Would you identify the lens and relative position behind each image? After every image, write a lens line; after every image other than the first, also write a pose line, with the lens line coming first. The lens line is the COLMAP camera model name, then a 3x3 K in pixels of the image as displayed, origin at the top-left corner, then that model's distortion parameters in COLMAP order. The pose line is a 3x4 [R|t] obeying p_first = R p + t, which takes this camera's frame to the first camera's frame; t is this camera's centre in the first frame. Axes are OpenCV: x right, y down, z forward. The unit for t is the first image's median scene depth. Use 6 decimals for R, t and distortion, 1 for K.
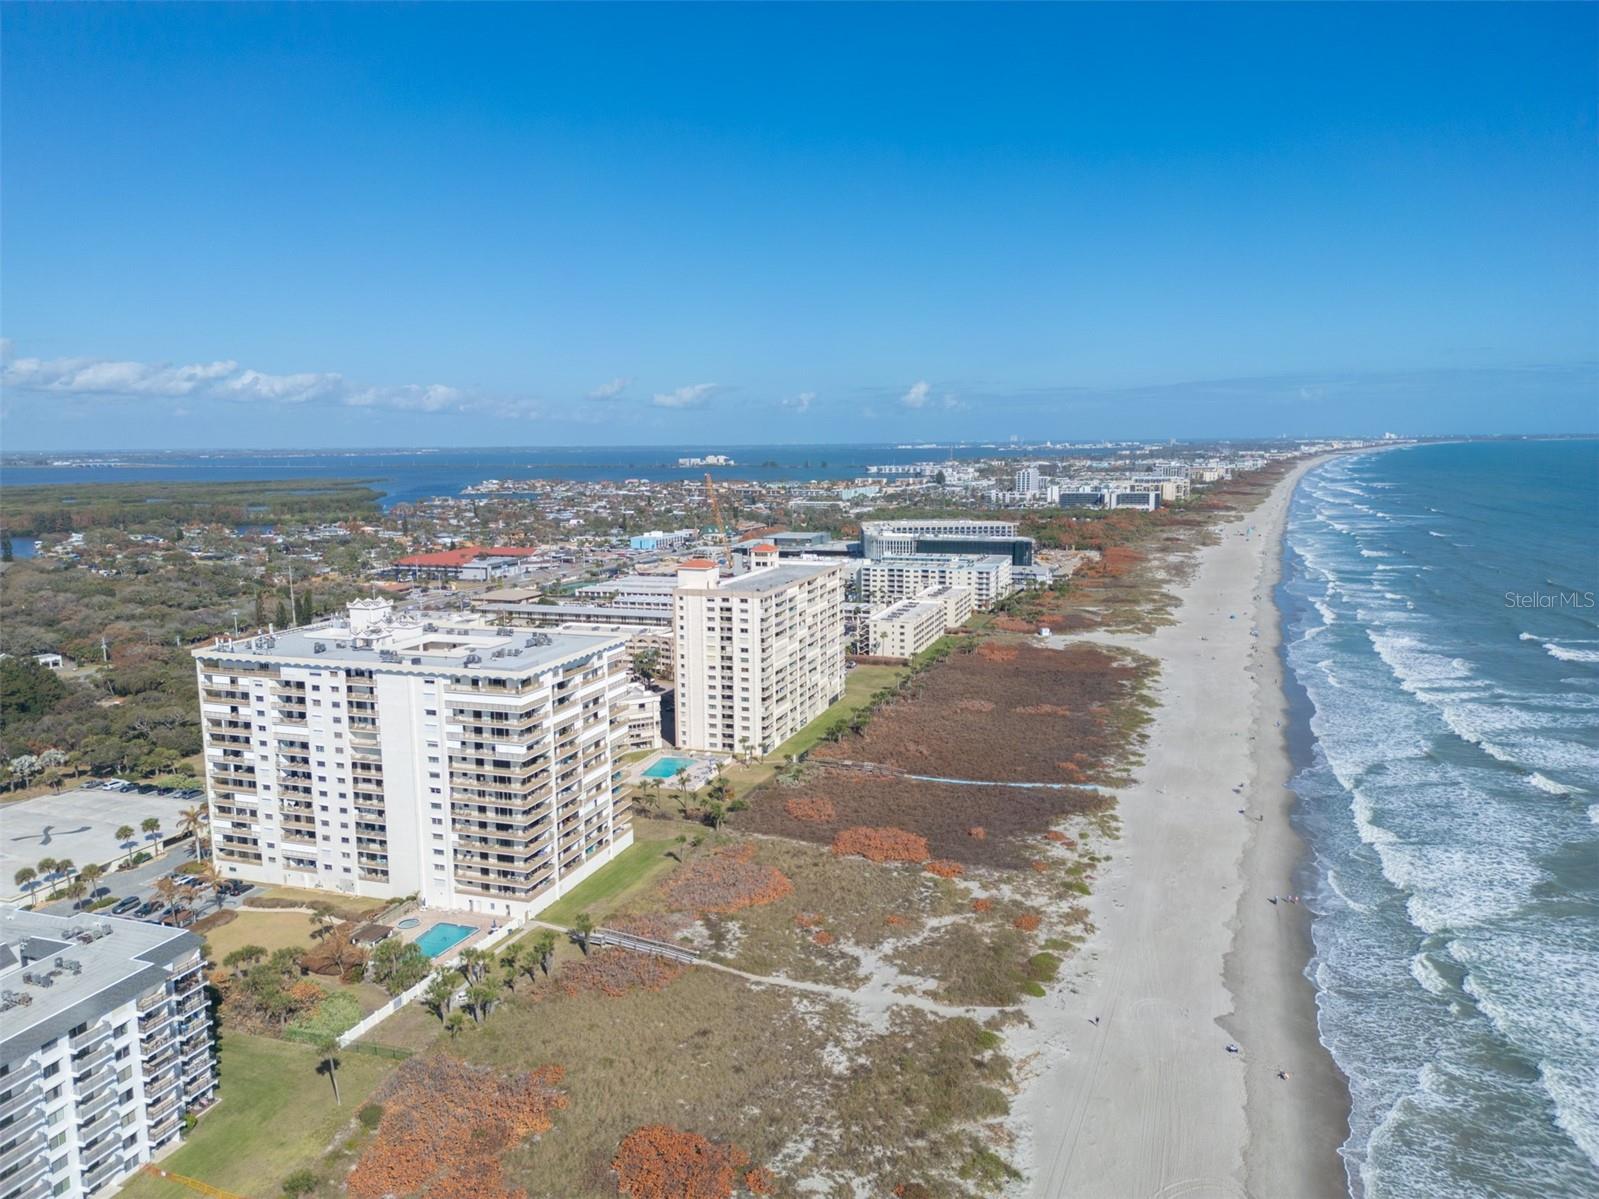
lens RADIAL K [[1121.4, 0, 805.8], [0, 1121.4, 593.6], [0, 0, 1]] dist [0.094354, -0.100635]
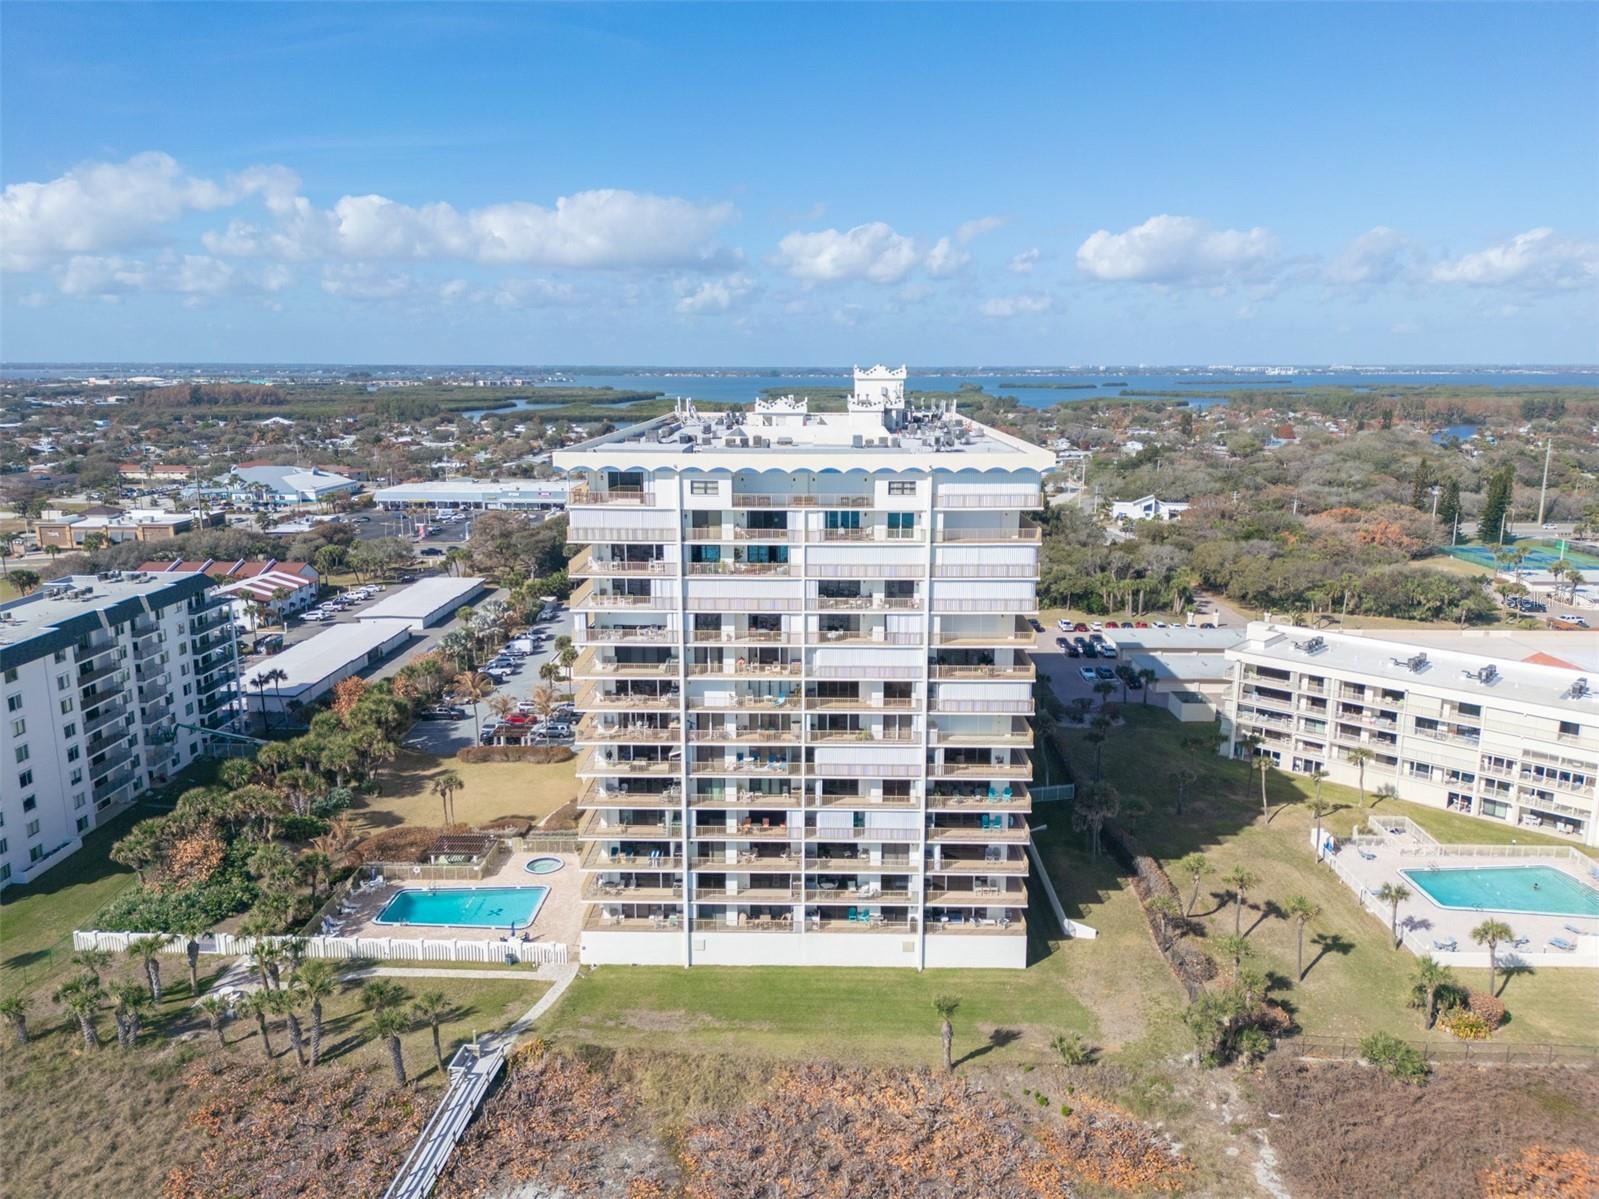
lens RADIAL K [[1137.4, 0, 799.5], [0, 1137.4, 599.5], [0, 0, 1]] dist [0.090701, -0.105381]
pose [[0.305416, 0.205489, -0.929782, 0.203421], [-0.136402, 0.975809, 0.170855, 0.030829], [0.942399, 0.074642, 0.326057, 0.848047]]
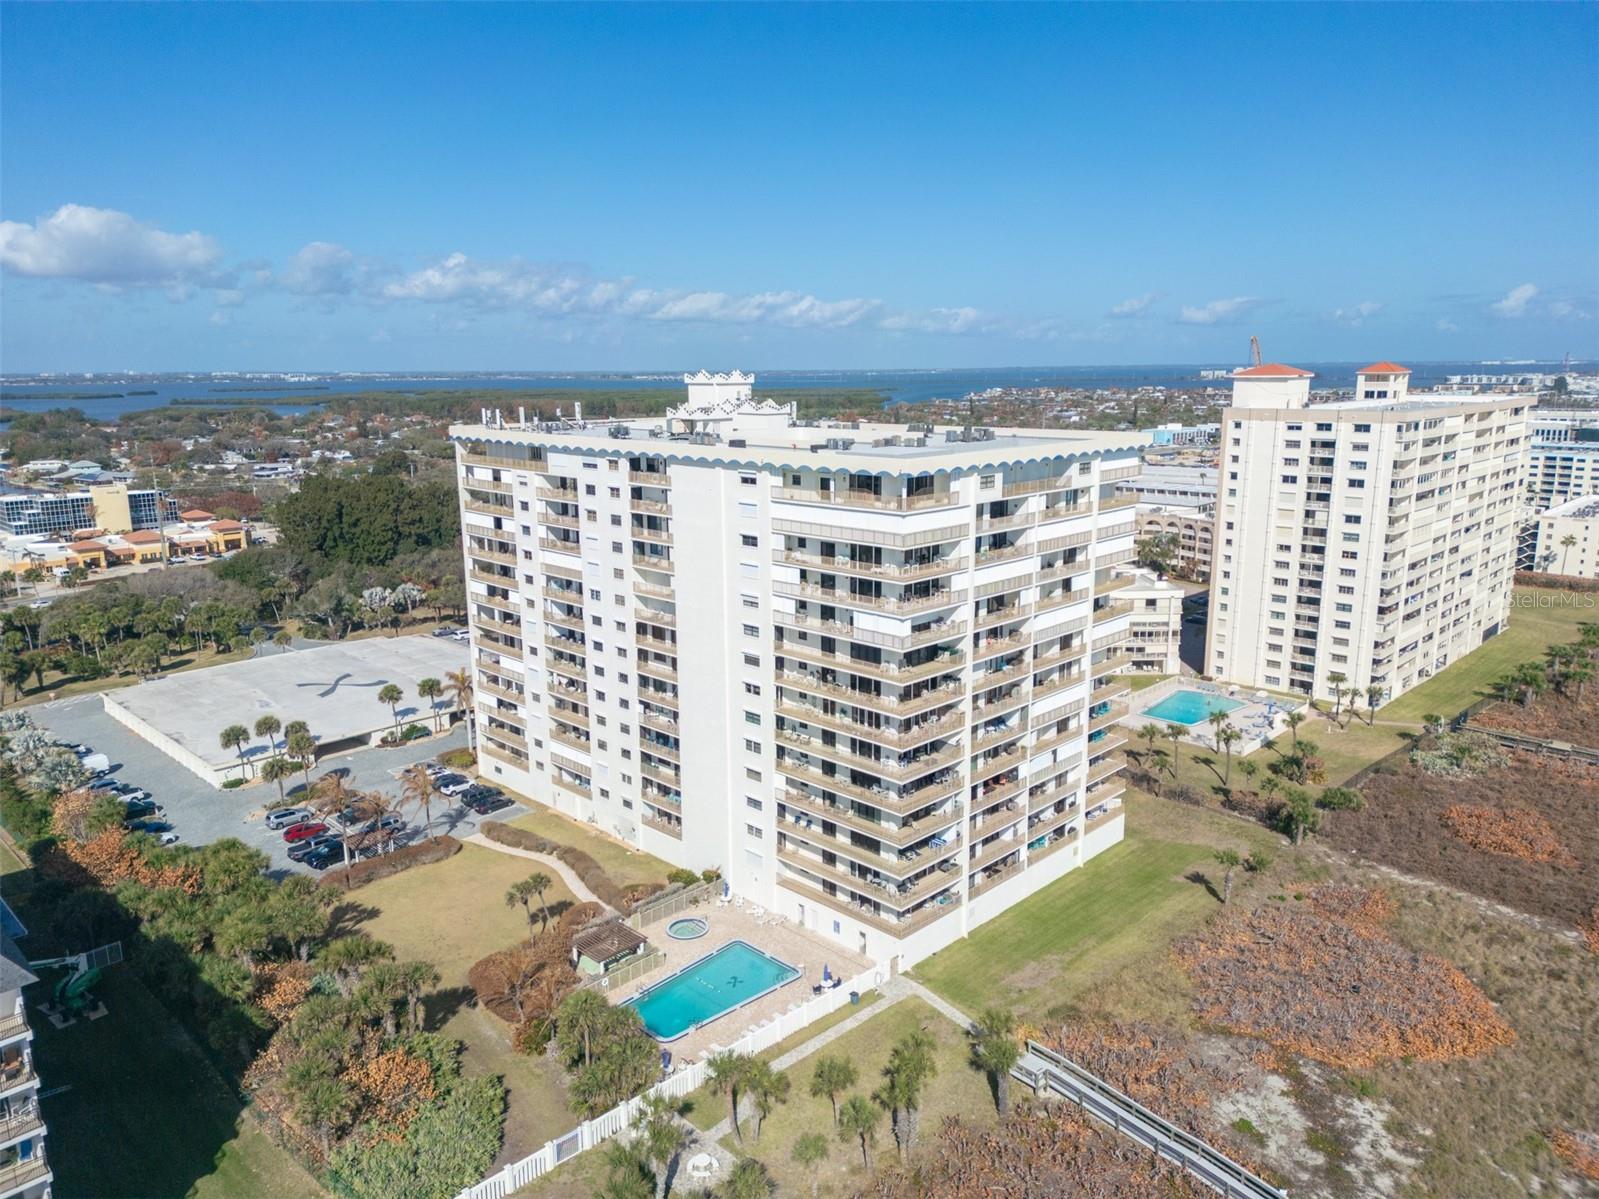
lens RADIAL K [[1121.4, 0, 805.8], [0, 1121.4, 593.6], [0, 0, 1]] dist [0.094354, -0.100635]
pose [[0.905209, 0.088956, -0.415552, -0.084818], [-0.061733, 0.994999, 0.078524, 0.081492], [0.420459, -0.045428, 0.906174, 0.507027]]
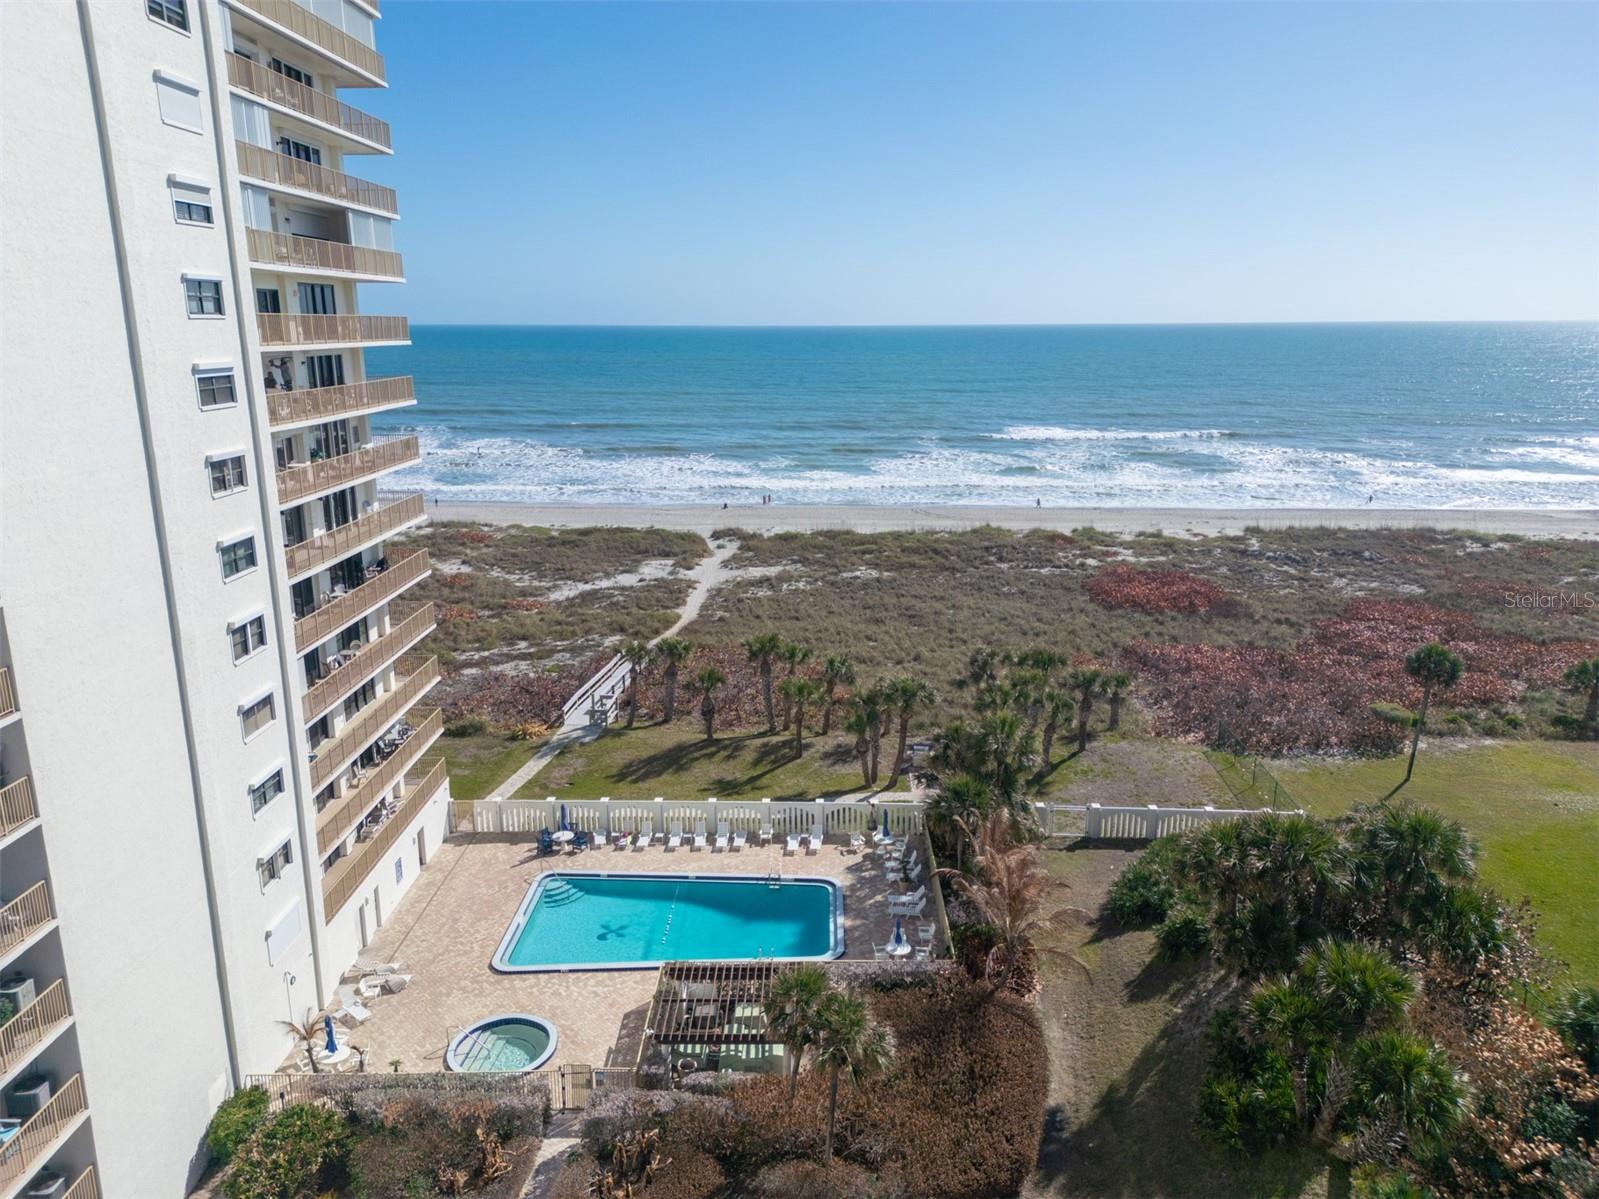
lens RADIAL K [[1121.4, 0, 805.8], [0, 1121.4, 593.6], [0, 0, 1]] dist [0.094354, -0.100635]
pose [[-0.313758, -0.215323, 0.924766, -0.509706], [0.136453, 0.953612, 0.268336, 0.143769], [-0.939647, 0.210380, -0.269822, 0.909592]]
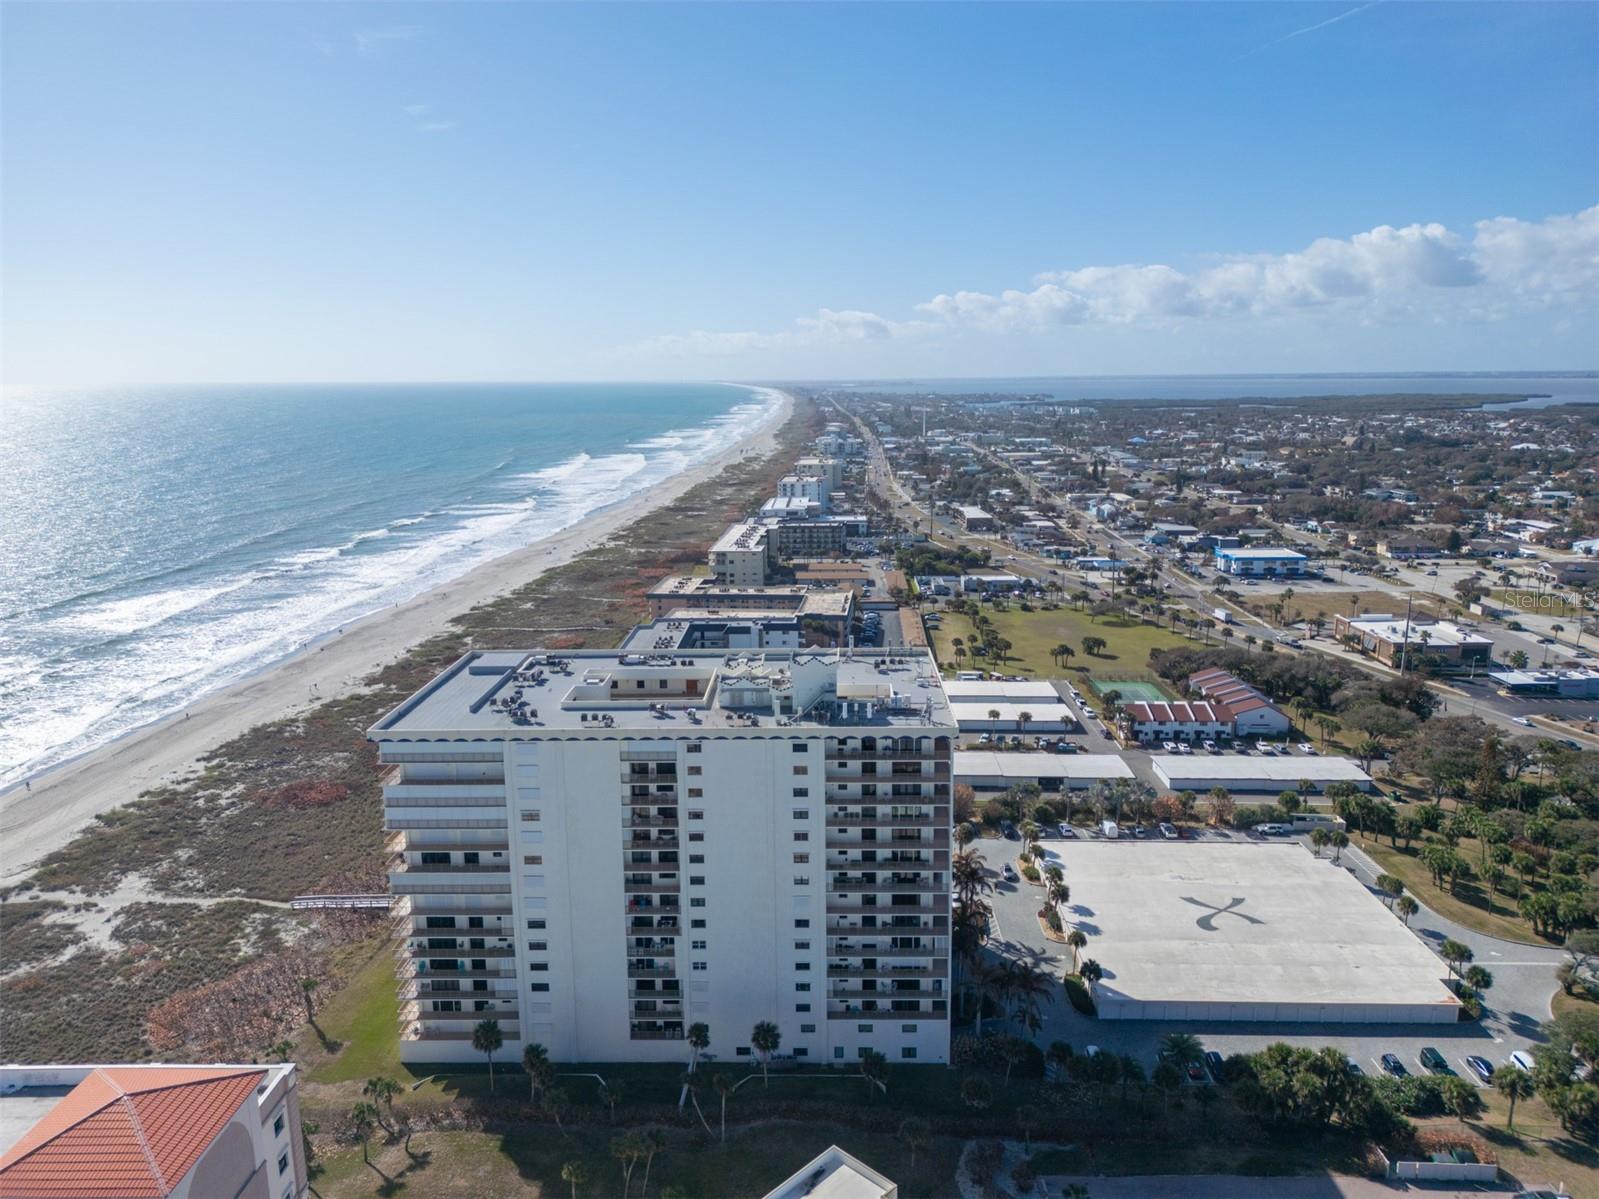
lens RADIAL K [[1121.4, 0, 805.8], [0, 1121.4, 593.6], [0, 0, 1]] dist [0.094354, -0.100635]
pose [[-0.953713, 0.081510, -0.289462, -0.224906], [-0.020894, 0.942278, 0.334178, -0.255879], [0.299993, 0.324758, -0.896959, 1.691616]]
